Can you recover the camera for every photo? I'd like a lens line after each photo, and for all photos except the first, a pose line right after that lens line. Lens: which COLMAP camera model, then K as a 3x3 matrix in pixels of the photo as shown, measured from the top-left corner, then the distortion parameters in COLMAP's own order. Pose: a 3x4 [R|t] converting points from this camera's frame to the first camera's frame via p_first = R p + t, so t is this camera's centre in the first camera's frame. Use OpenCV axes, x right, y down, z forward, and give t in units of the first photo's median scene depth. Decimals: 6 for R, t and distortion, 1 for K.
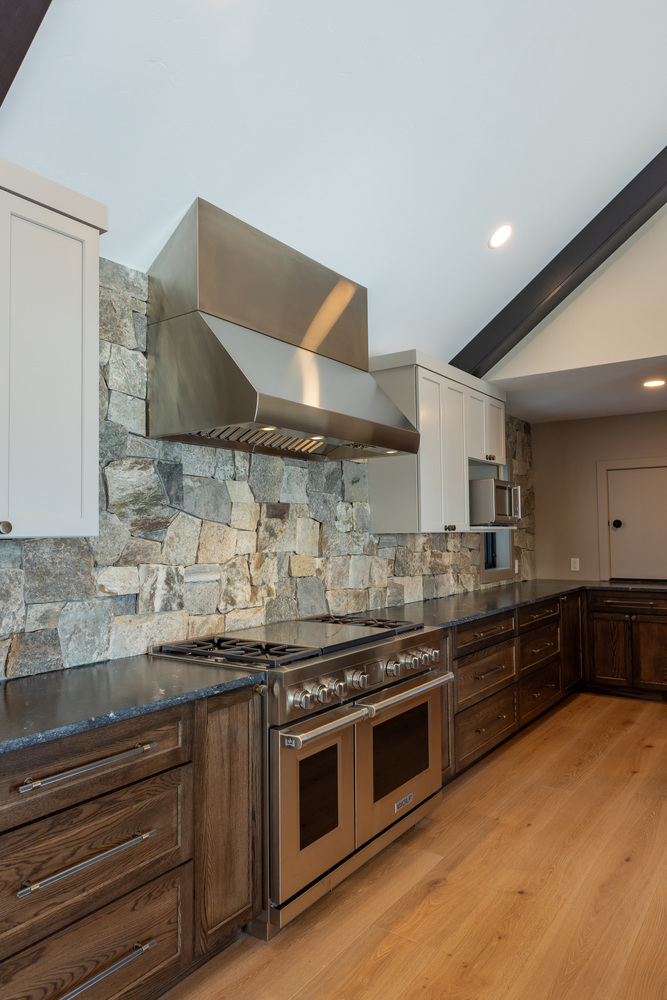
lens RADIAL K [[678.0, 0, 333.5], [0, 678.0, 500.0], [0, 0, 1]] dist [0.007607, 0.003639]
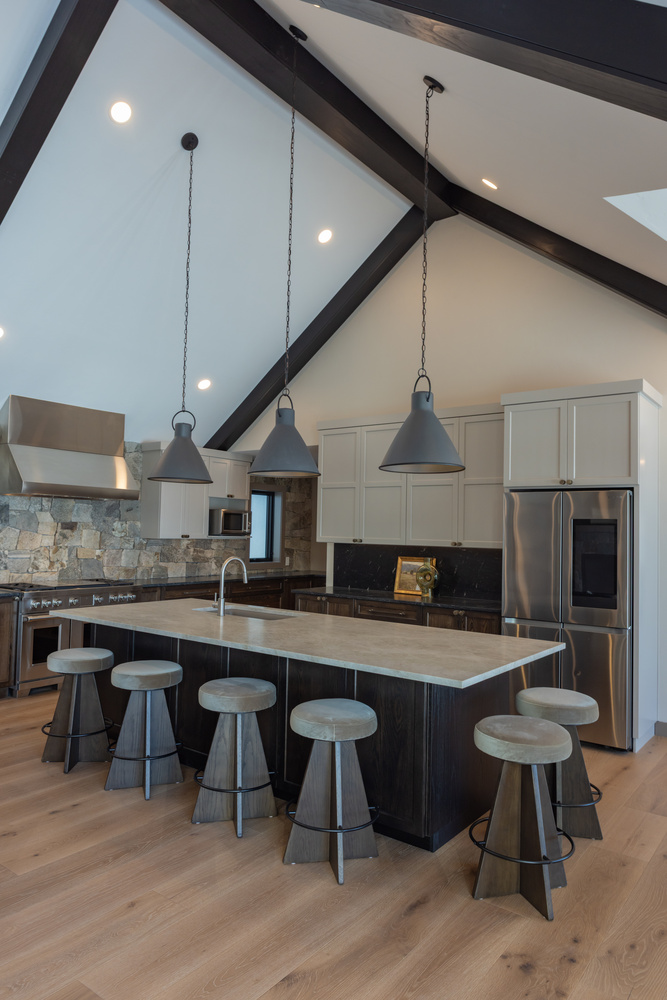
lens RADIAL K [[678.0, 0, 333.5], [0, 678.0, 500.0], [0, 0, 1]] dist [0.007607, 0.003639]
pose [[0.998534, 0.030466, -0.044751, 0.790687], [-0.030403, 0.999536, 0.002091, -0.089020], [0.044793, -0.000727, 0.998996, -0.997442]]
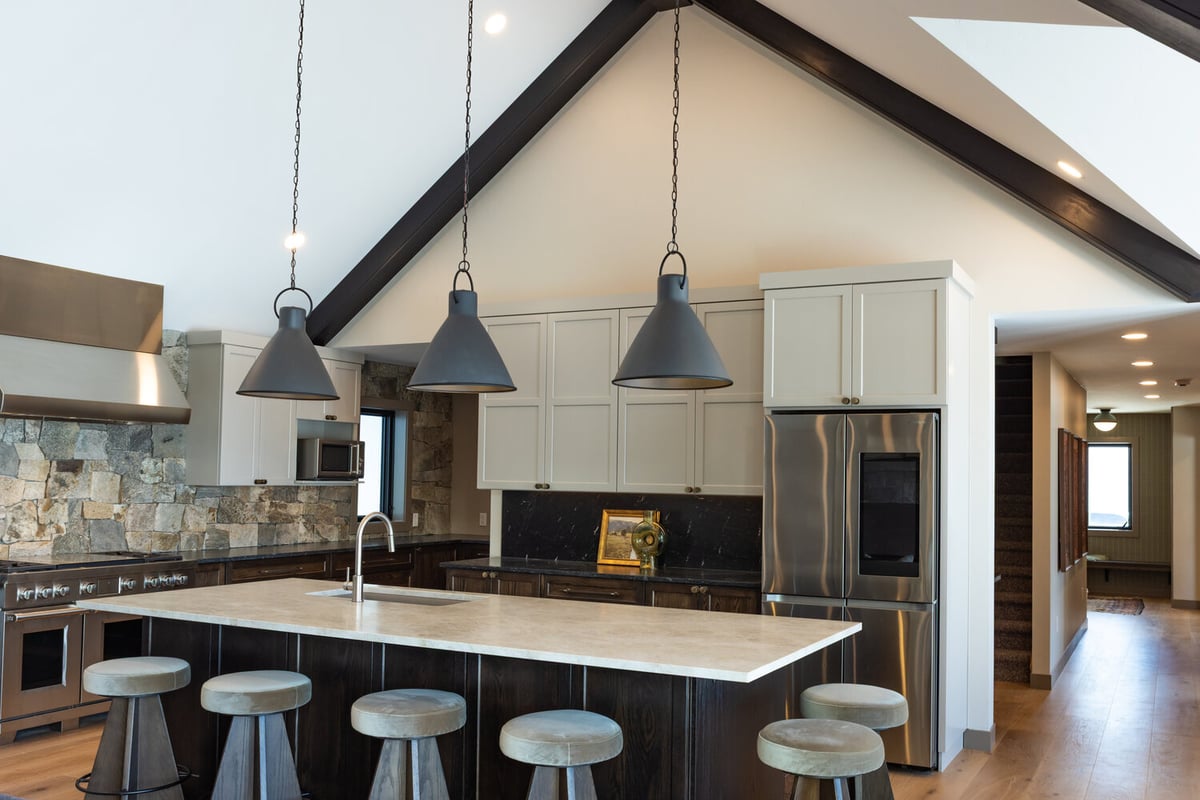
lens RADIAL K [[1088.2, 0, 654.3], [0, 1088.2, 427.8], [0, 0, 1]] dist [-0.016121, 0.007965]
pose [[0.989270, 0.031875, 0.142582, 0.688092], [-0.032528, 0.999468, 0.002247, -0.092808], [-0.142434, -0.006861, 0.989780, -1.123393]]
